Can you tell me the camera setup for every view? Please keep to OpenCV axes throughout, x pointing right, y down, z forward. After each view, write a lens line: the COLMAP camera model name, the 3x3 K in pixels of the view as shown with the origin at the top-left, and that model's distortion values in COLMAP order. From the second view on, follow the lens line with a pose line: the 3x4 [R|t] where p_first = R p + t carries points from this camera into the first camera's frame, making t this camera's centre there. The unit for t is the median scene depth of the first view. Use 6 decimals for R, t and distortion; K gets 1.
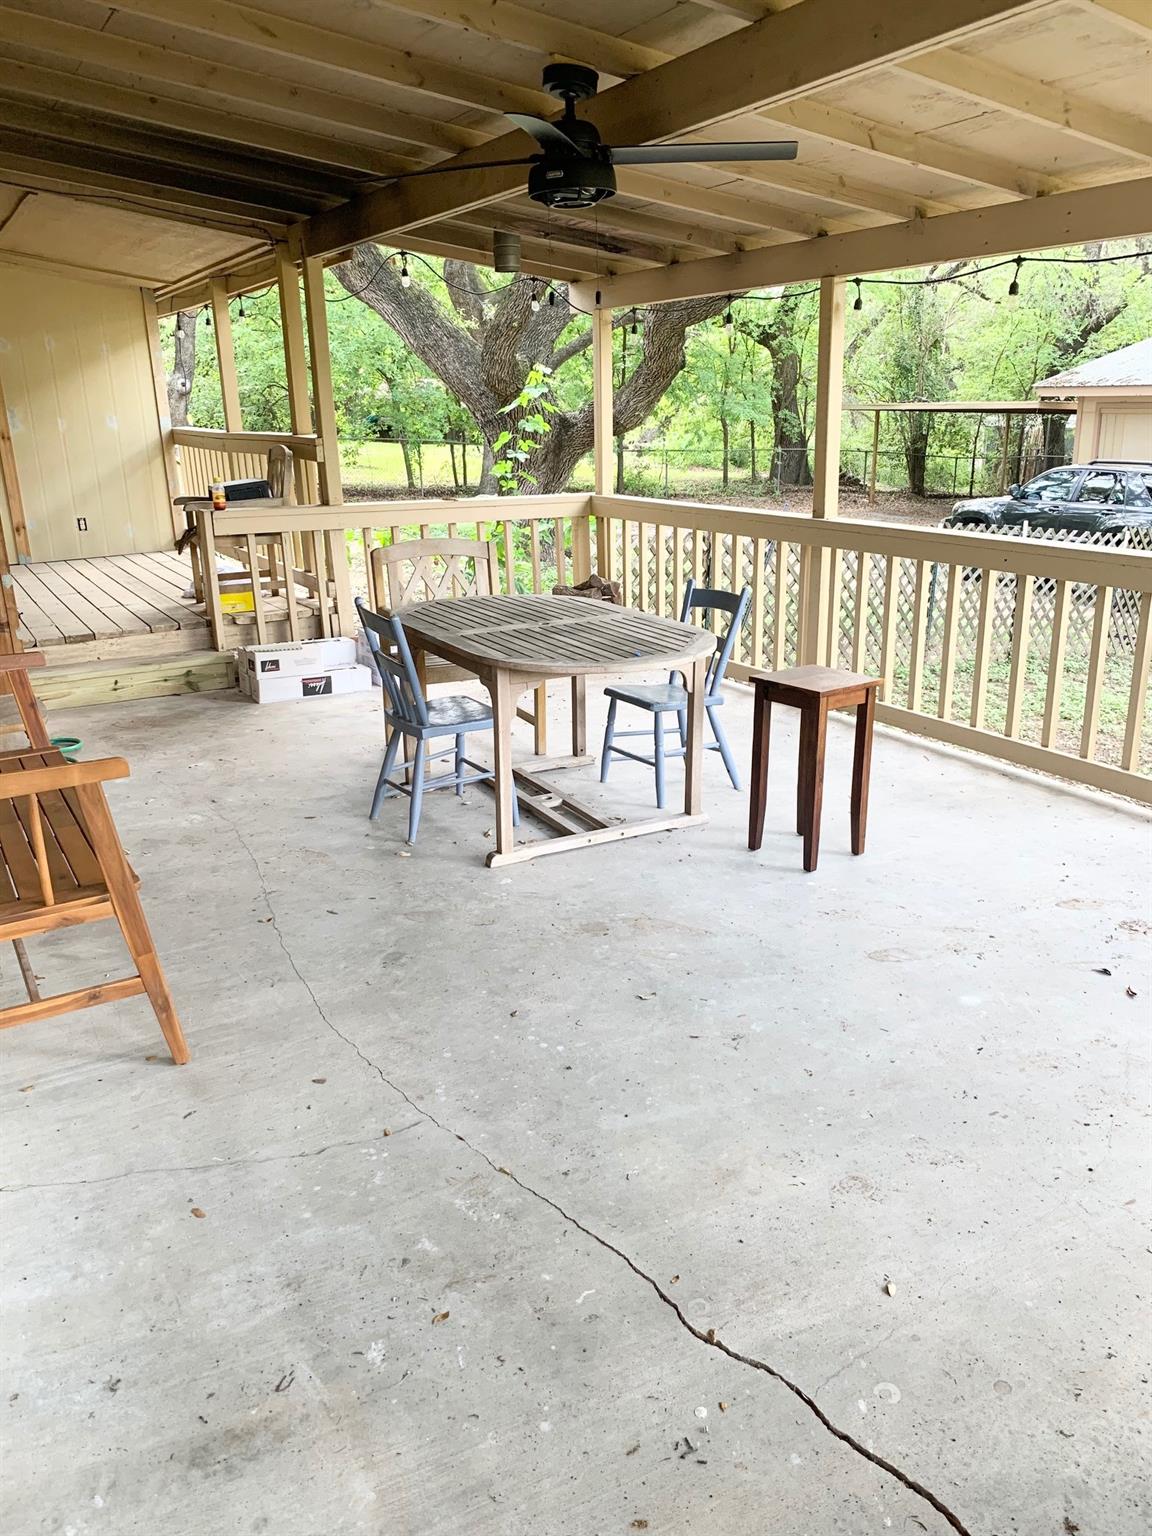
lens RADIAL K [[1186.3, 0, 576.0], [0, 1186.3, 768.0], [0, 0, 1]] dist [0.007753, -0.006471]
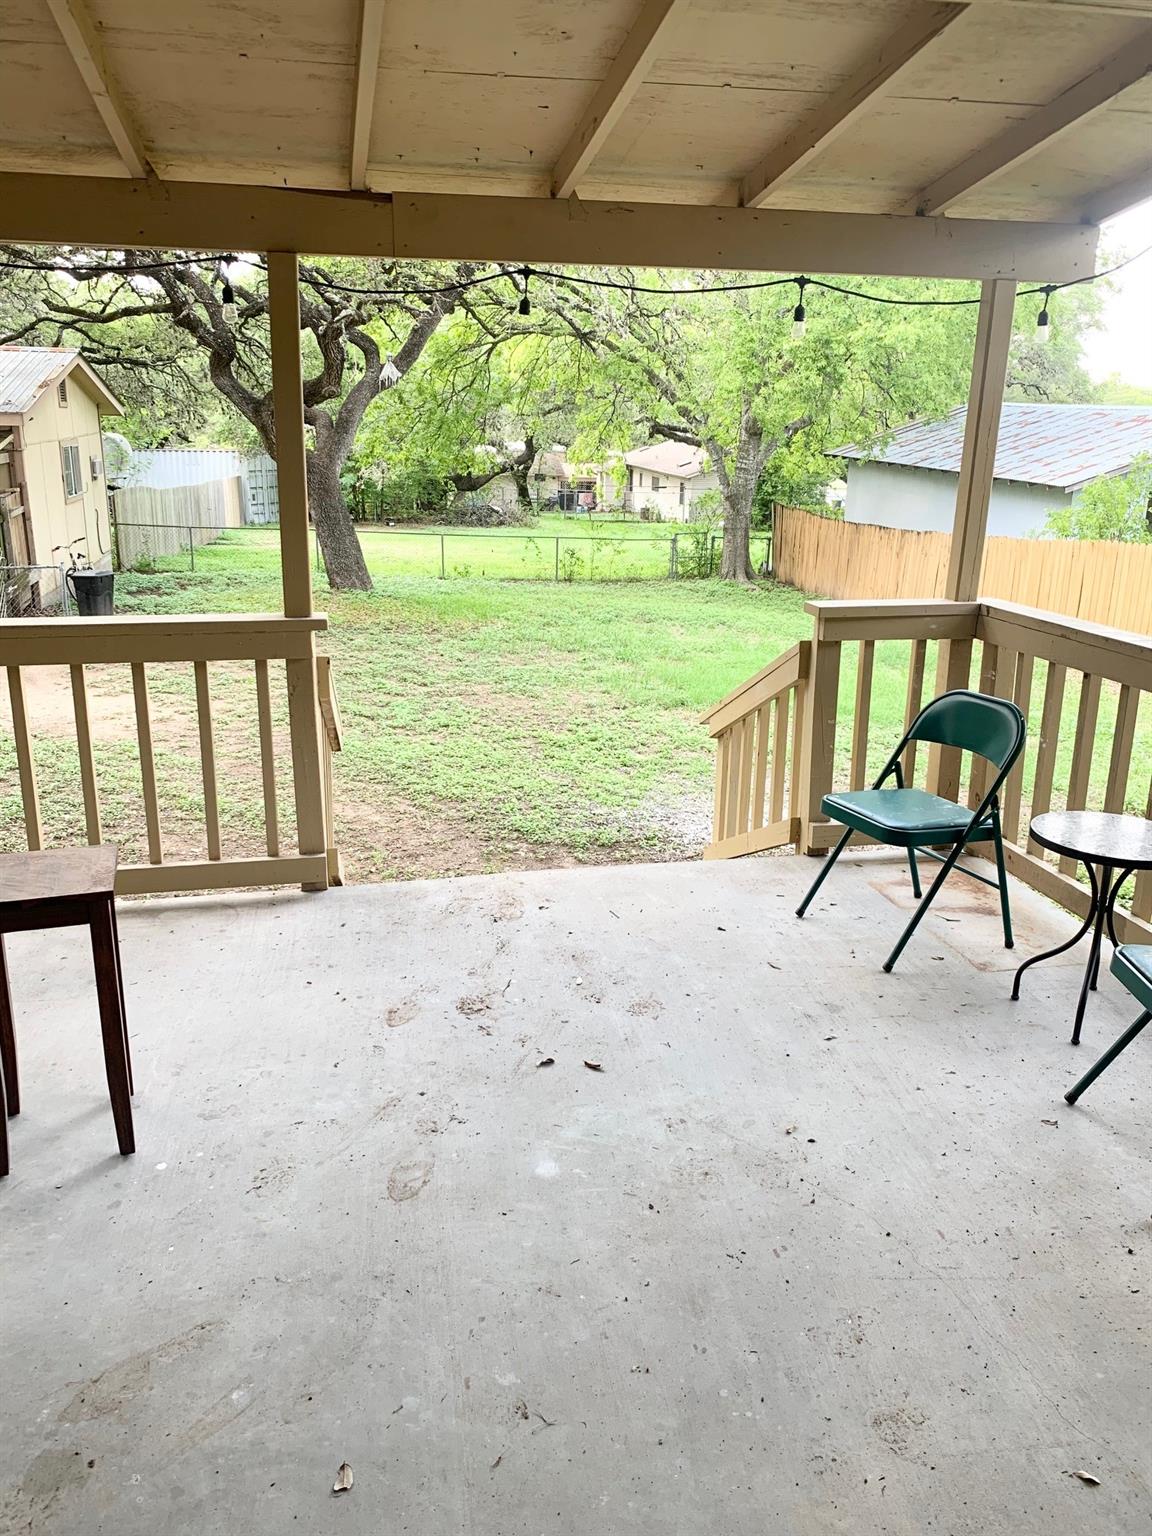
lens RADIAL K [[1186.3, 0, 576.0], [0, 1186.3, 768.0], [0, 0, 1]] dist [0.007753, -0.006471]
pose [[0.298566, -0.240987, 0.923463, -0.340043], [0.259321, 0.951677, 0.164508, -0.190309], [-0.918483, 0.190357, 0.346631, 0.619217]]
